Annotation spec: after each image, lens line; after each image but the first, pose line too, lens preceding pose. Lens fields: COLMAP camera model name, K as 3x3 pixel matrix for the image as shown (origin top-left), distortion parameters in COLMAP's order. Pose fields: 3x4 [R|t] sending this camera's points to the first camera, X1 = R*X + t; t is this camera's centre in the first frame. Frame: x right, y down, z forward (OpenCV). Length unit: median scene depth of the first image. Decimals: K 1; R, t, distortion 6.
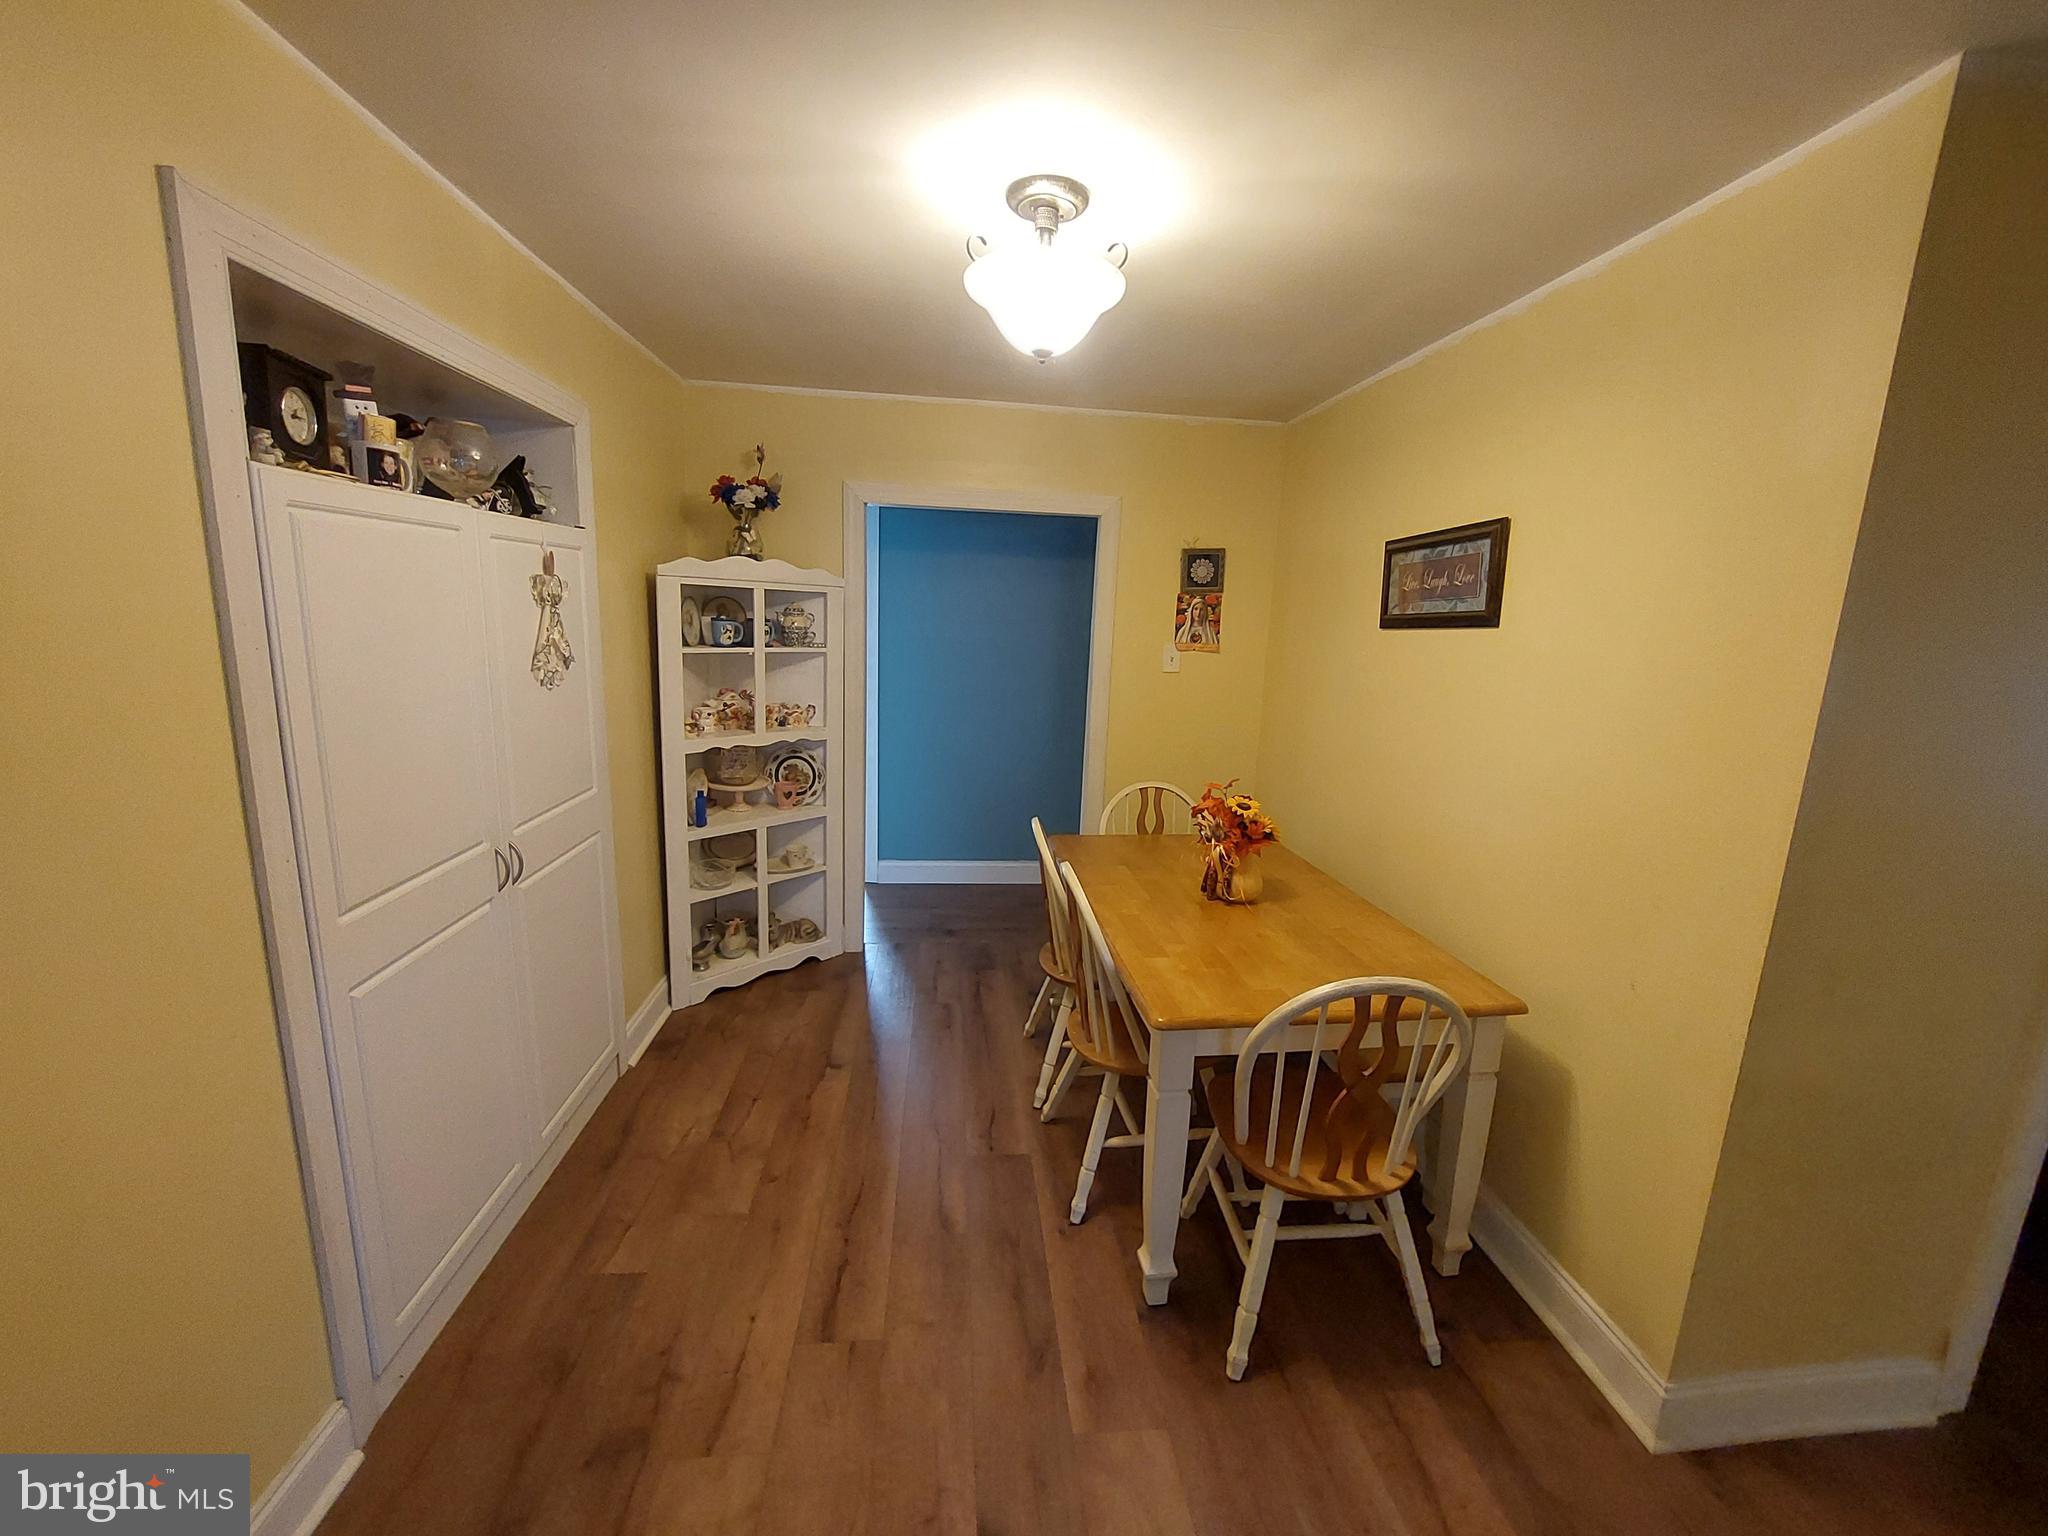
lens RADIAL K [[819.8, 0, 1044.3], [0, 819.8, 765.2], [0, 0, 1]] dist [-0.032591, 0.007029]
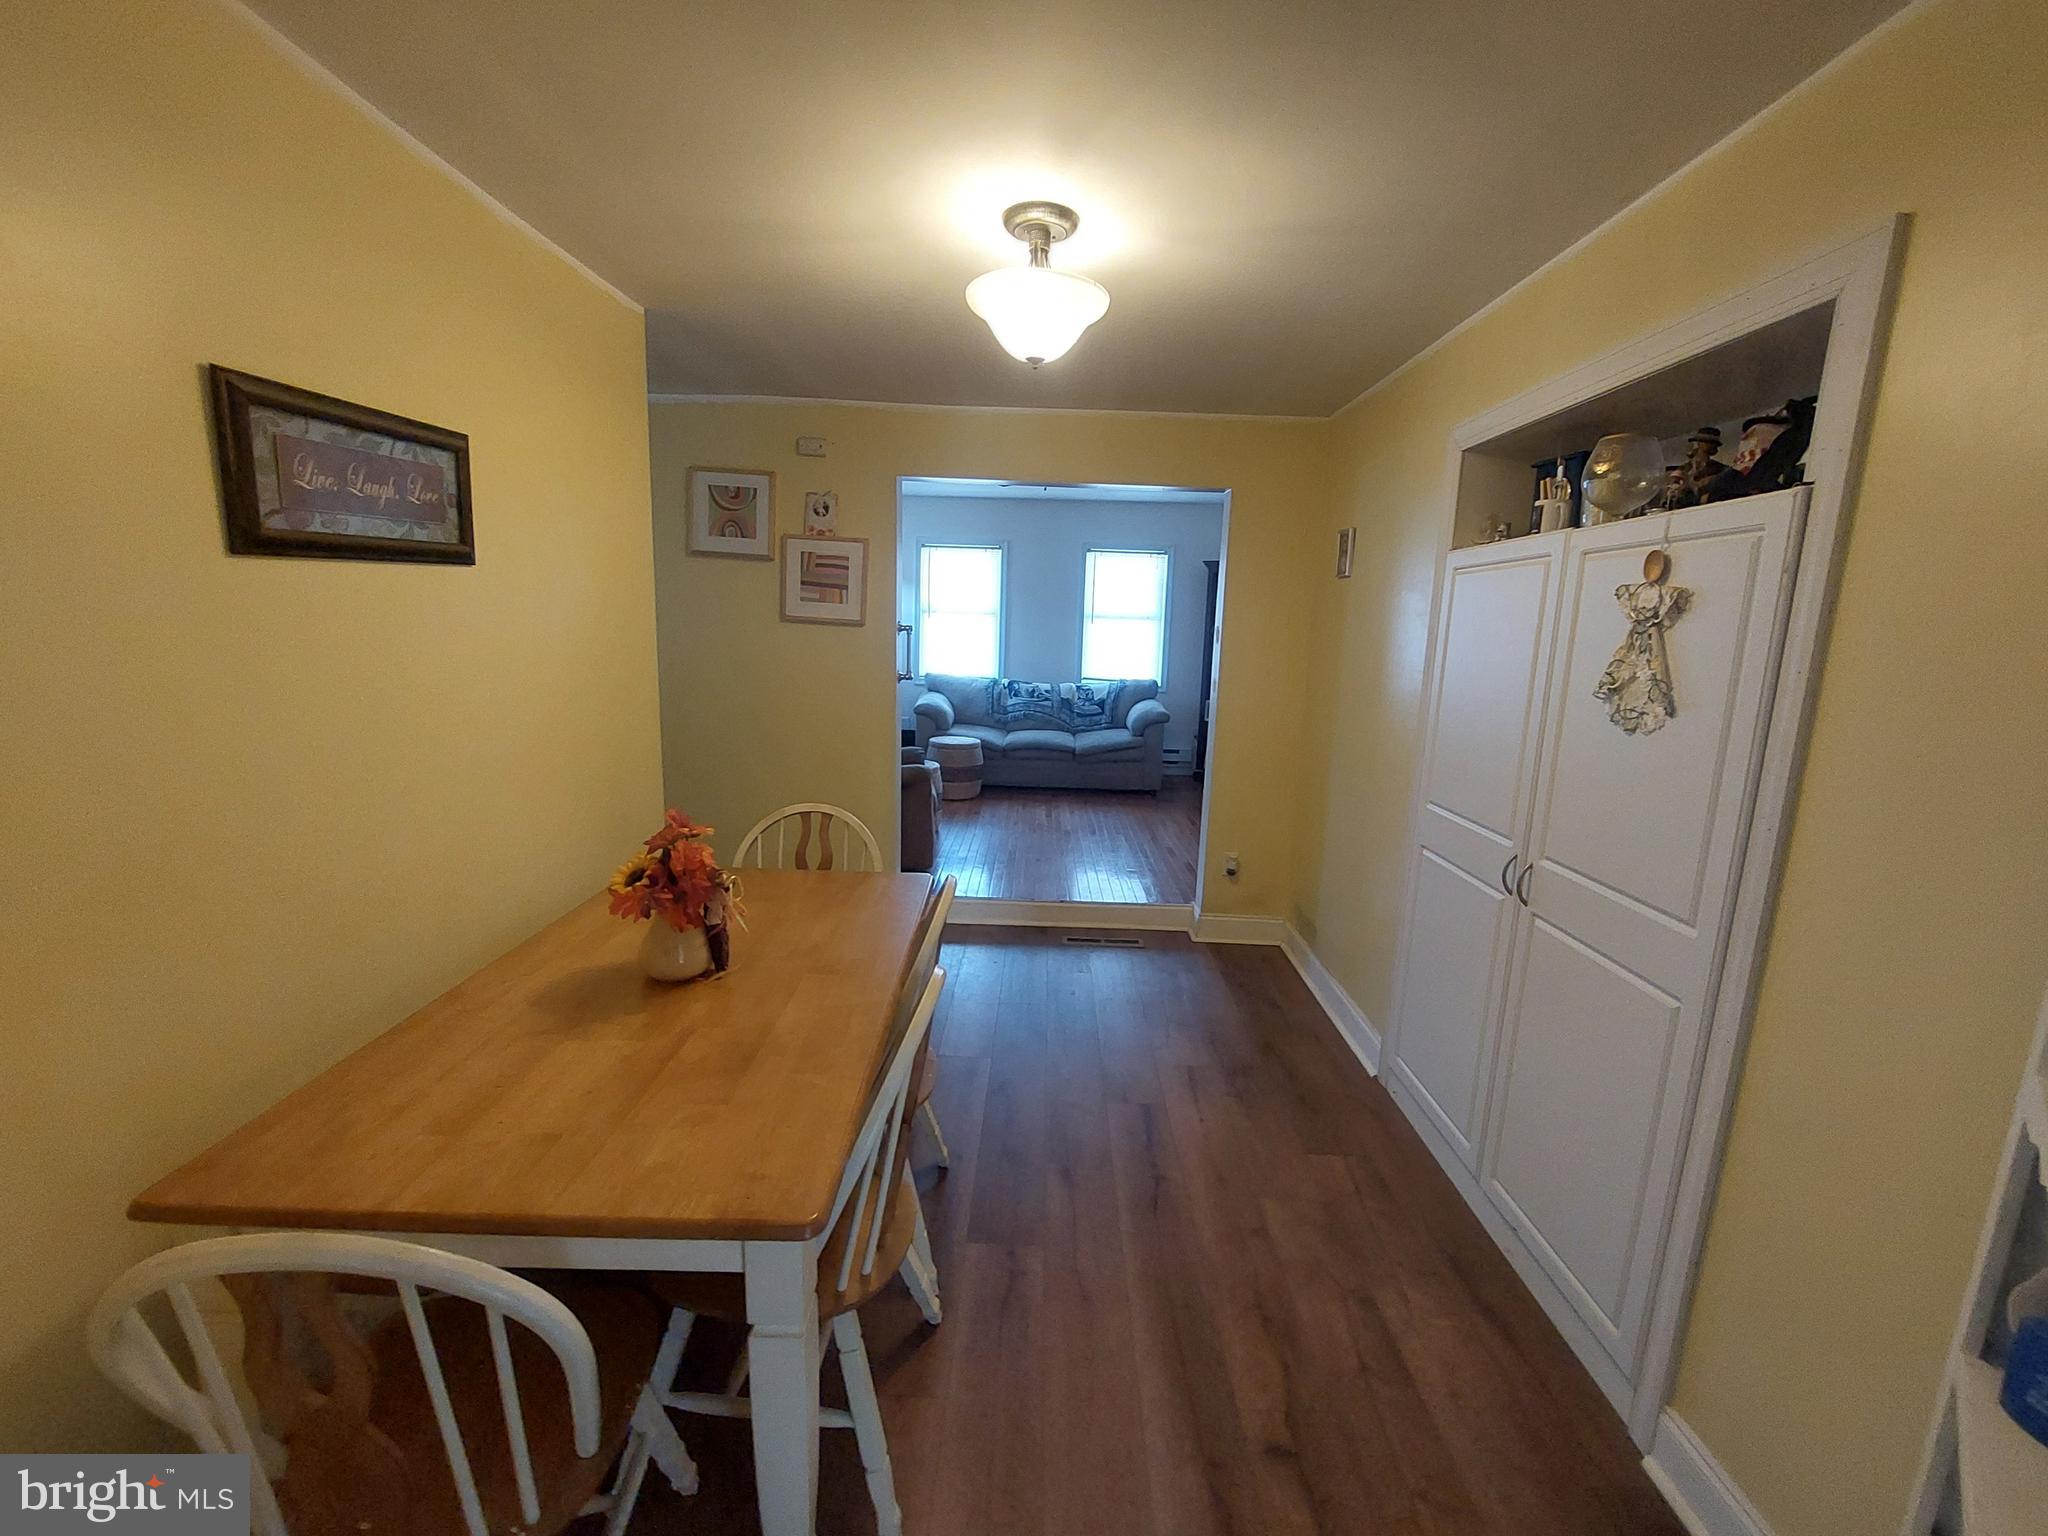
lens RADIAL K [[819.8, 0, 1044.3], [0, 819.8, 765.2], [0, 0, 1]] dist [-0.032591, 0.007029]
pose [[-0.990196, -0.093548, 0.103735, -0.142730], [-0.051284, 0.934232, 0.352960, -0.283573], [-0.129932, 0.344179, -0.929870, 1.665732]]
